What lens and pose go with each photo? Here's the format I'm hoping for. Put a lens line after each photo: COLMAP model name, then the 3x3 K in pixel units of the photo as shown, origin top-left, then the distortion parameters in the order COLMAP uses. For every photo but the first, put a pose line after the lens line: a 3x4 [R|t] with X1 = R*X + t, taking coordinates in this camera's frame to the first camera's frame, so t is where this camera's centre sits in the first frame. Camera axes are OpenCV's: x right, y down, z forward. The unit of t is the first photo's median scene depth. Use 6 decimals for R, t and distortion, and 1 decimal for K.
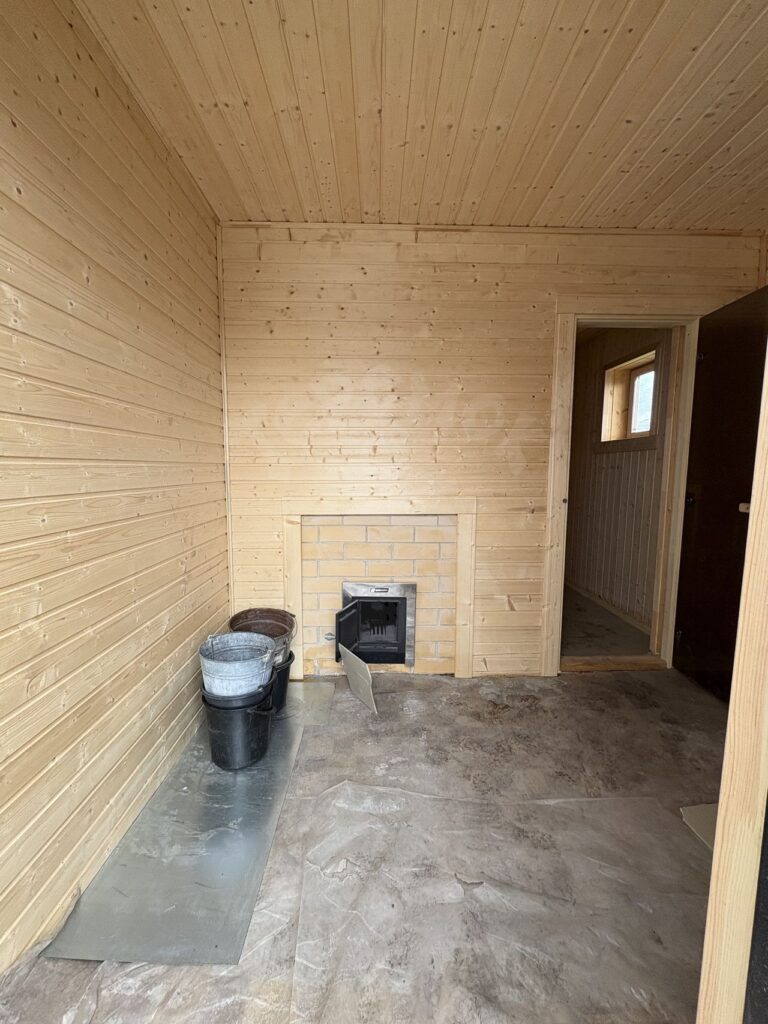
lens RADIAL K [[405.4, 0, 384.0], [0, 405.4, 512.0], [0, 0, 1]] dist [-0.000543, 0.000203]
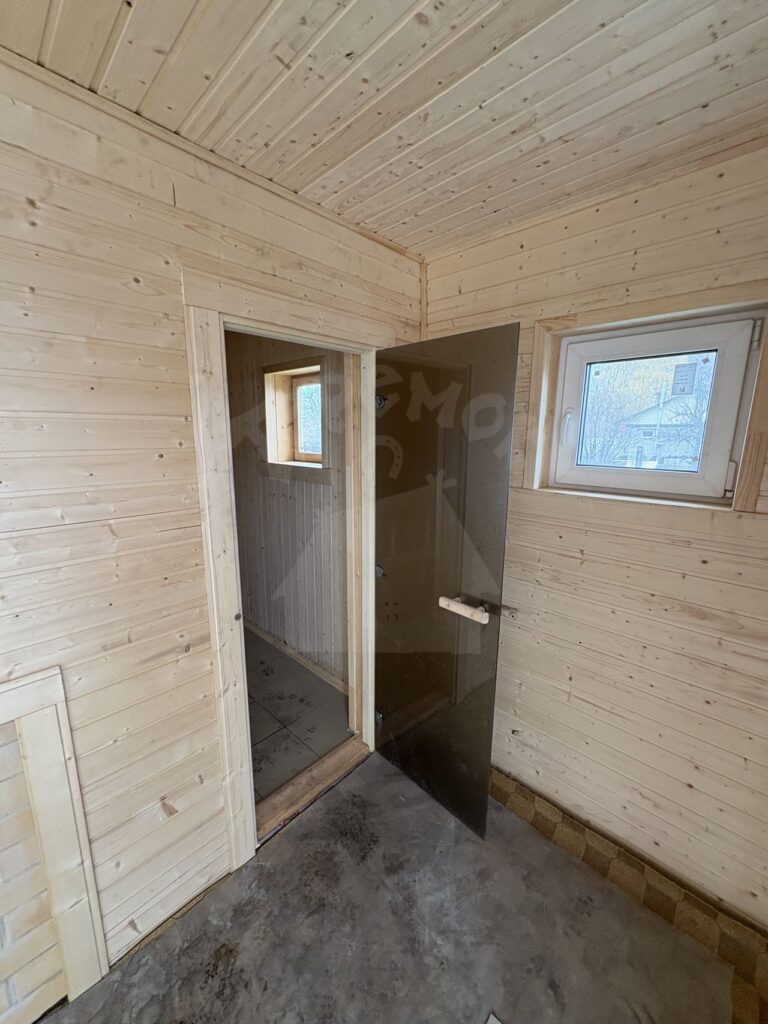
lens RADIAL K [[405.4, 0, 384.0], [0, 405.4, 512.0], [0, 0, 1]] dist [-0.000543, 0.000203]
pose [[0.708770, -0.133472, 0.692698, 0.192492], [0.068934, 0.990343, 0.120290, -0.249985], [-0.702064, -0.037508, 0.711126, 0.398263]]
